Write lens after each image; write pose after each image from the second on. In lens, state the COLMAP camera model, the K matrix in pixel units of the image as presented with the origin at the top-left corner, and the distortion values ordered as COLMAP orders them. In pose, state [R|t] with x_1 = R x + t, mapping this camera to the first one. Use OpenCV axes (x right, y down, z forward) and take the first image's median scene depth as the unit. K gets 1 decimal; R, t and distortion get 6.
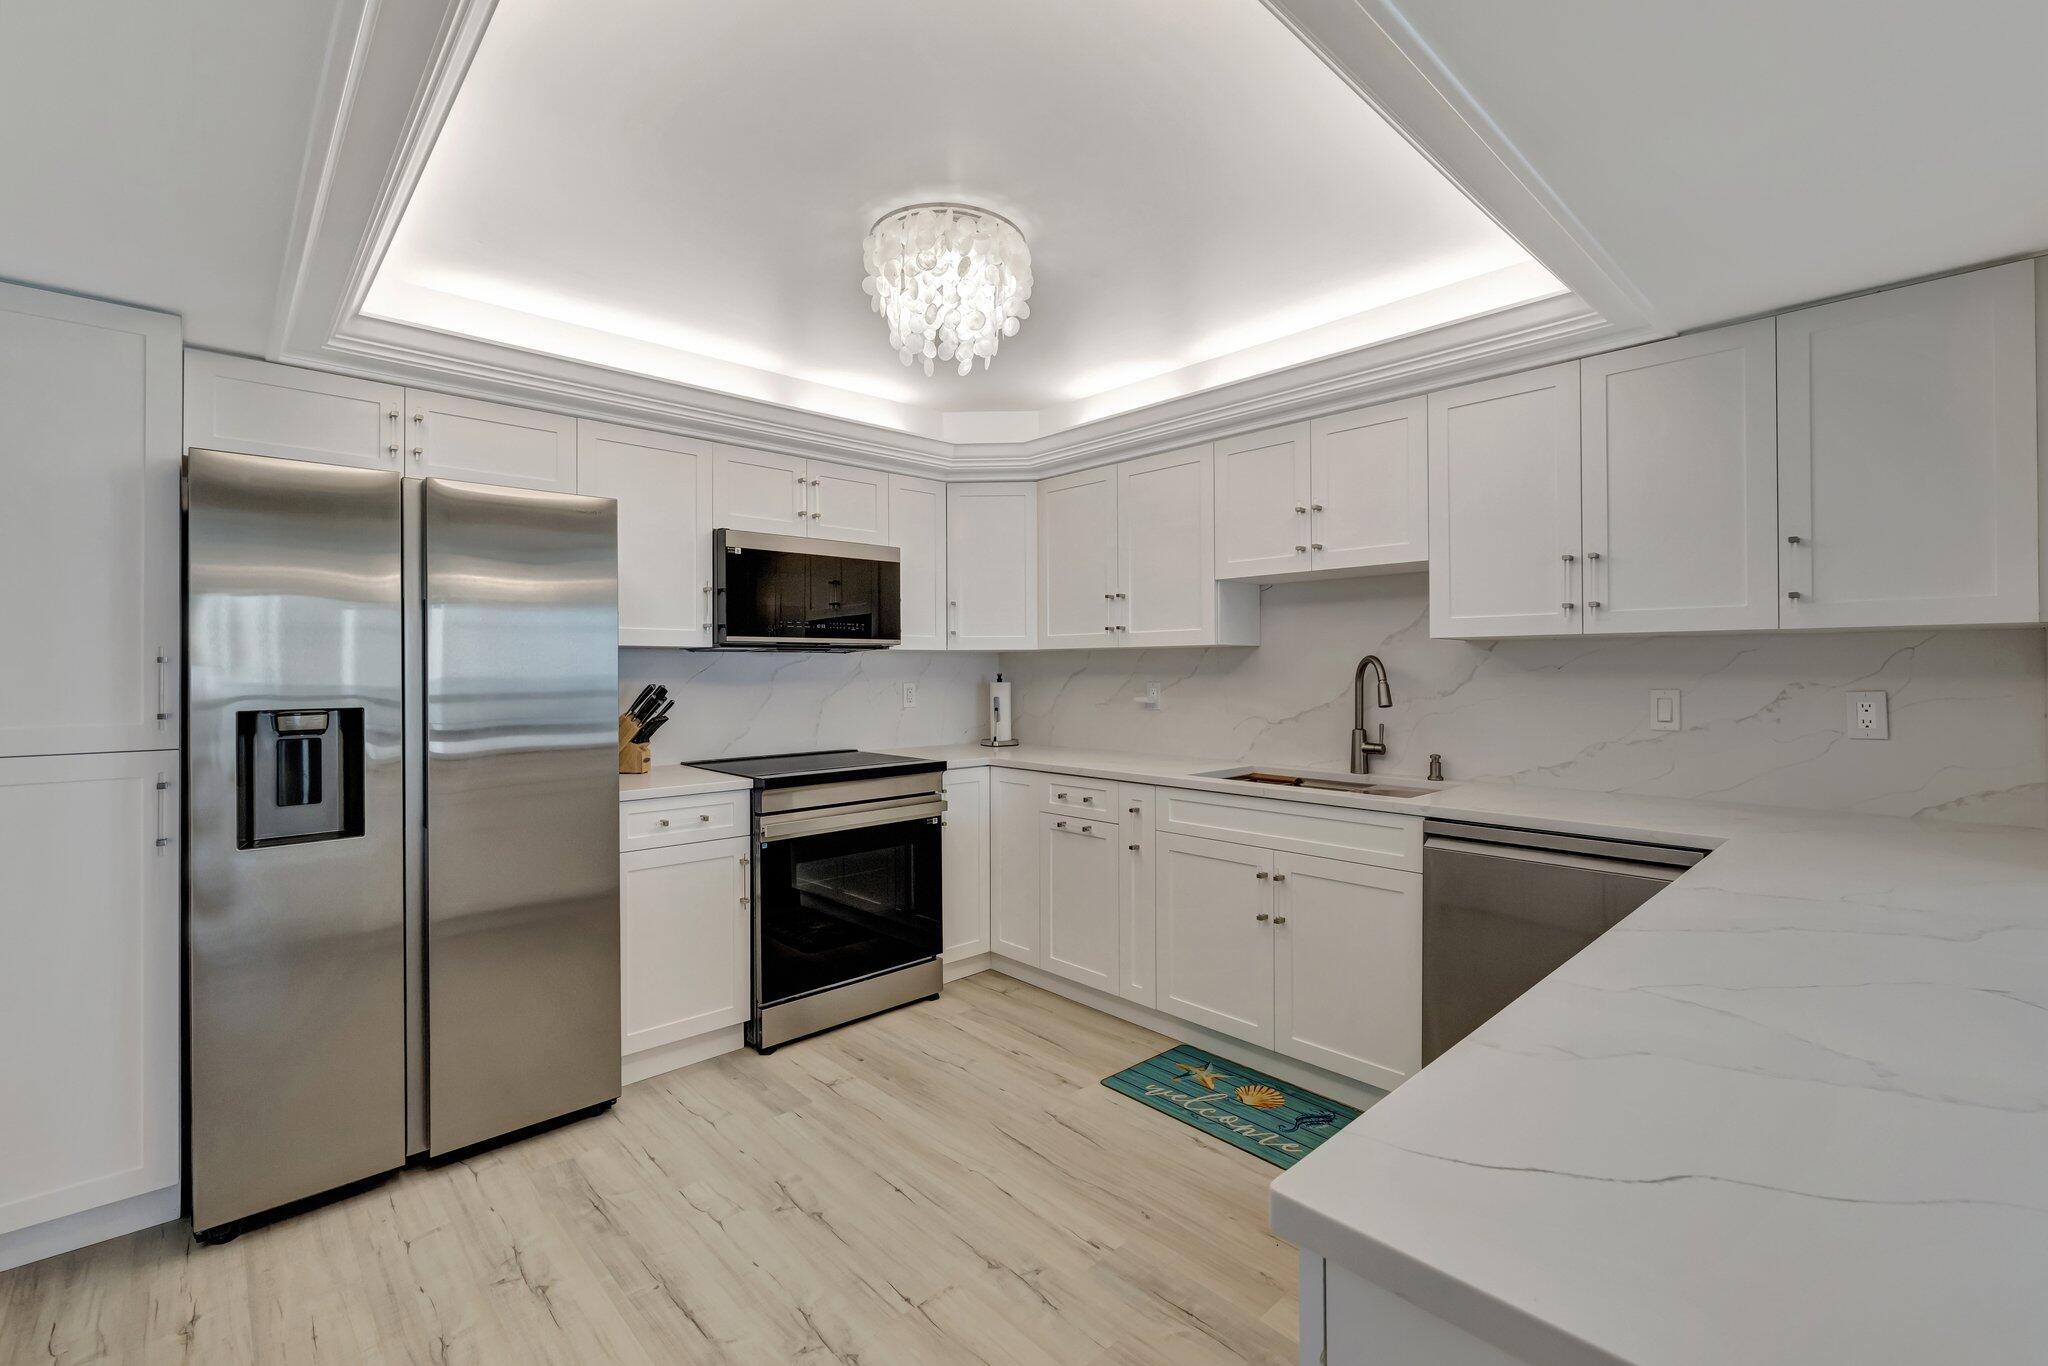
lens RADIAL K [[884.6, 0, 1016.9], [0, 884.6, 668.6], [0, 0, 1]] dist [-0.001223, -0.000291]
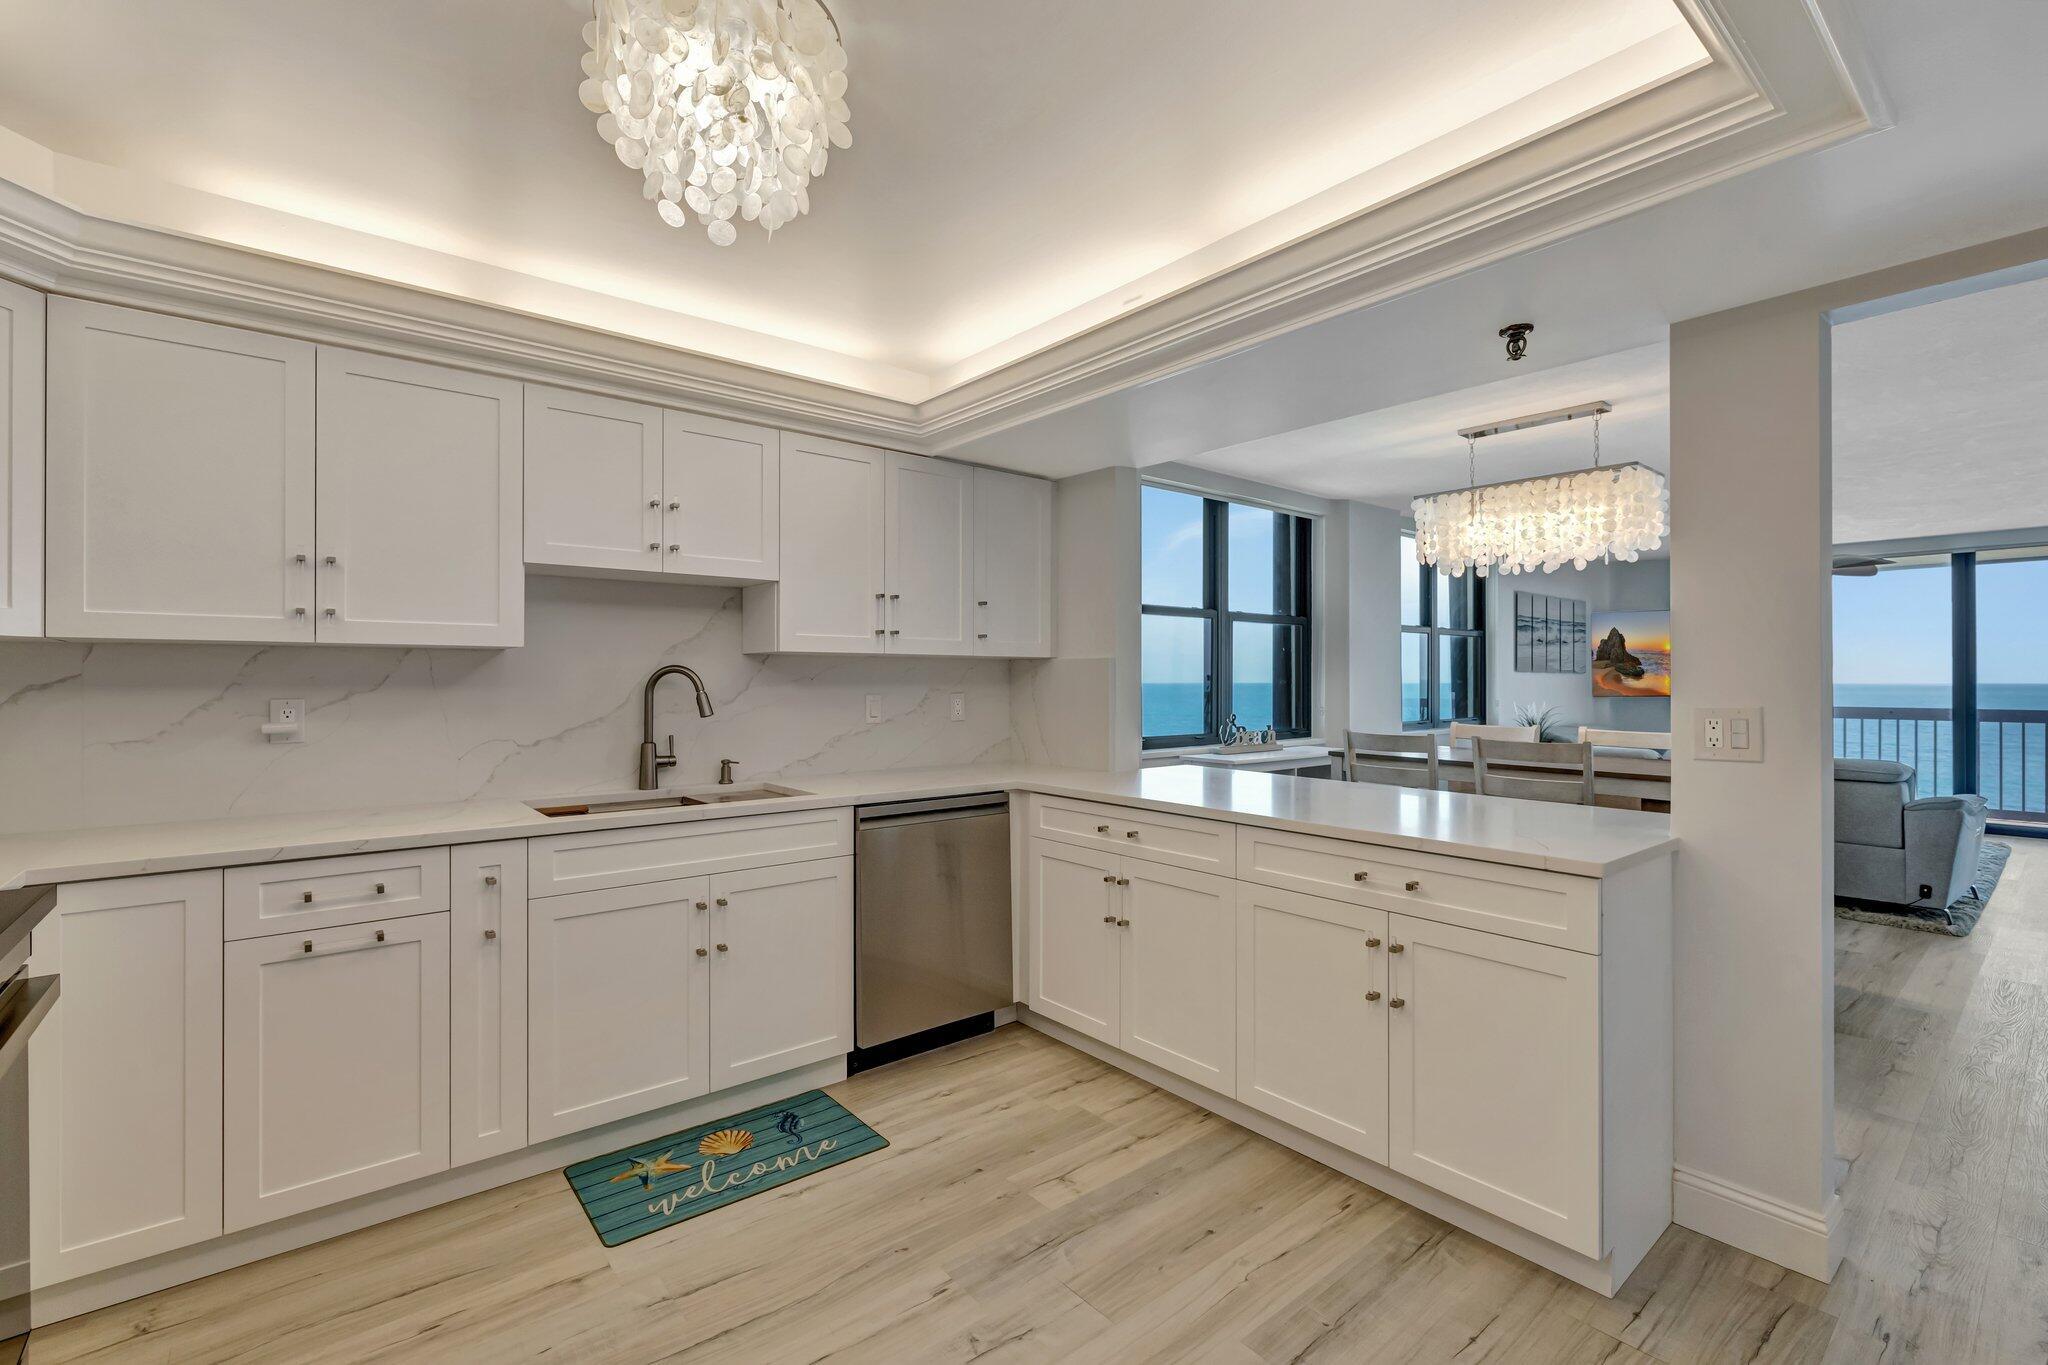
lens RADIAL K [[888.6, 0, 1019.4], [0, 888.6, 679.7], [0, 0, 1]] dist [-0.004912, 0.000491]
pose [[0.065171, 0.004566, 0.997864, -0.560804], [-0.000823, 0.999989, -0.004522, 0.005327], [-0.997874, -0.000527, 0.065174, 0.566763]]
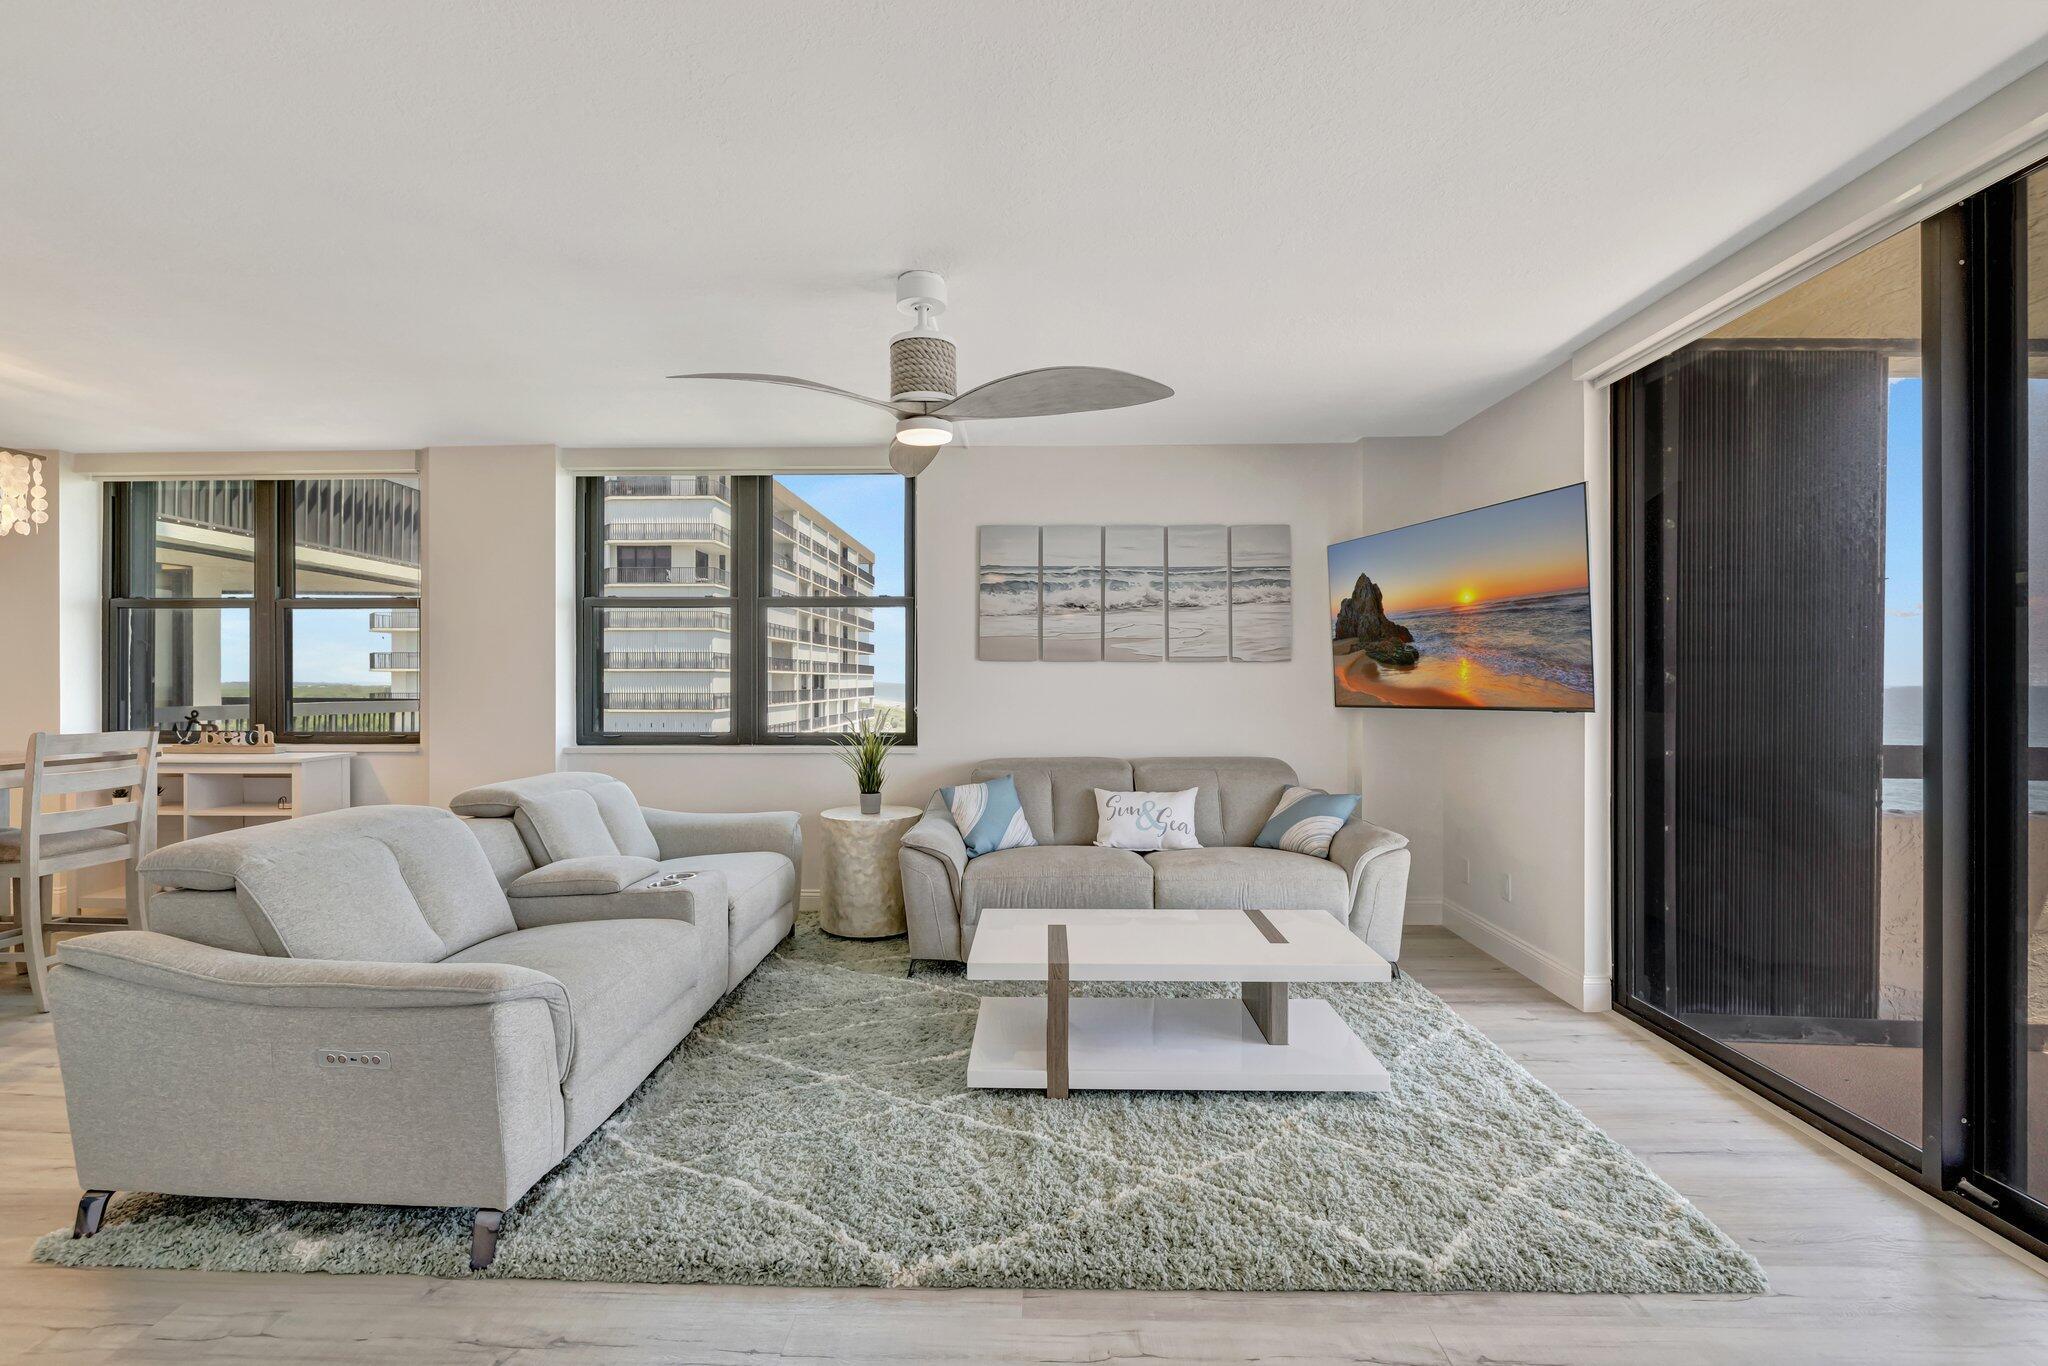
lens RADIAL K [[888.6, 0, 1019.4], [0, 888.6, 680.2], [0, 0, 1]] dist [-0.004912, 0.000491]
pose [[0.699011, 0.005370, 0.715091, 1.045004], [-0.003676, 0.999986, -0.003915, 0.010277], [-0.715101, 0.000108, 0.699021, -1.859333]]
